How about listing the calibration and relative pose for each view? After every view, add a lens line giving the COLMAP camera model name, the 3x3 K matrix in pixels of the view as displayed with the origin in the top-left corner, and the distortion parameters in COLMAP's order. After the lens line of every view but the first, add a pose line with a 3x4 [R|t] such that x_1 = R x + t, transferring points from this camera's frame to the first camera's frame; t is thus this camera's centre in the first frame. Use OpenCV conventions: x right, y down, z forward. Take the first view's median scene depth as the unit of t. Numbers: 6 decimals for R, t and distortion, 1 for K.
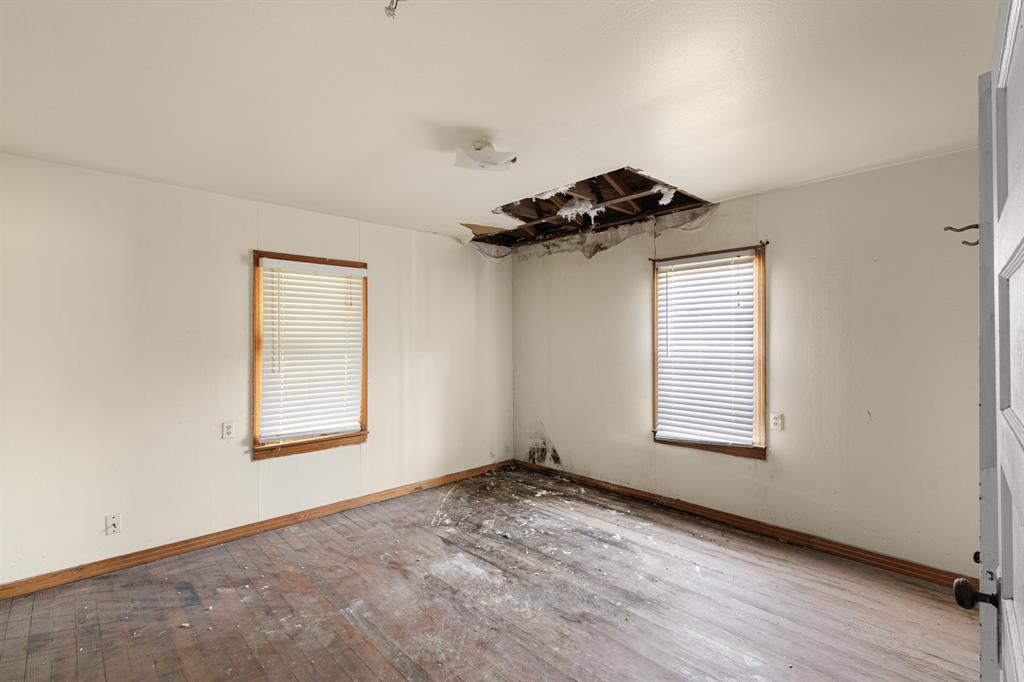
lens RADIAL K [[471.8, 0, 512.0], [0, 471.8, 341.0], [0, 0, 1]] dist [0.000559, -0.000537]
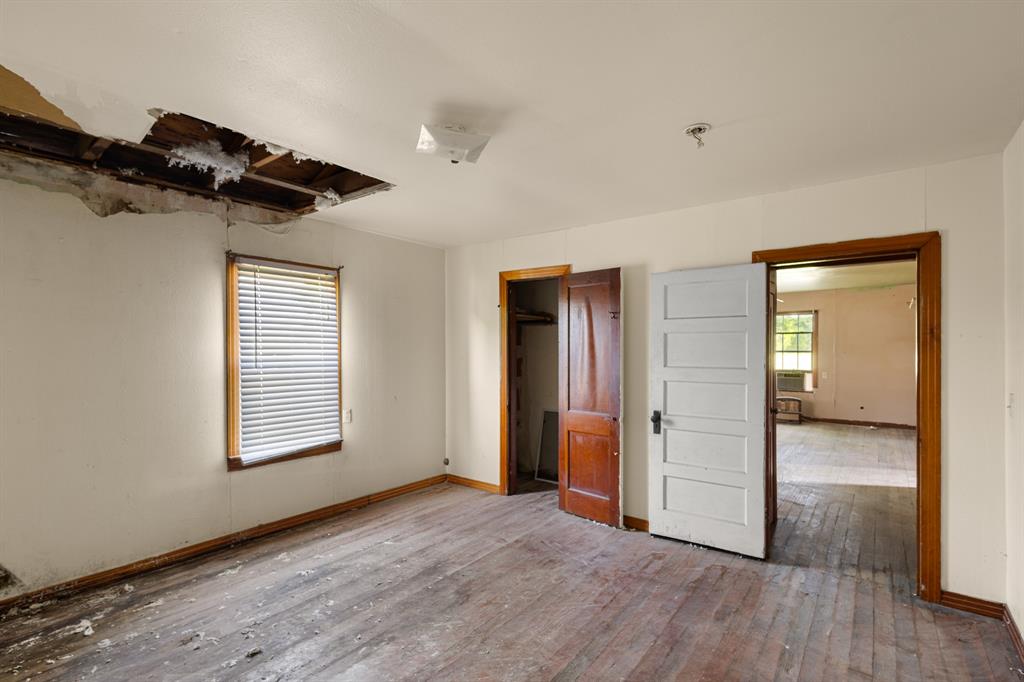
lens RADIAL K [[472.8, 0, 511.1], [0, 472.8, 354.1], [0, 0, 1]] dist [-0.001517, -0.001255]
pose [[-0.155040, -0.006946, 0.987884, -0.640587], [0.002570, 0.999969, 0.007434, 0.001825], [-0.987905, 0.003692, -0.155018, 0.688008]]
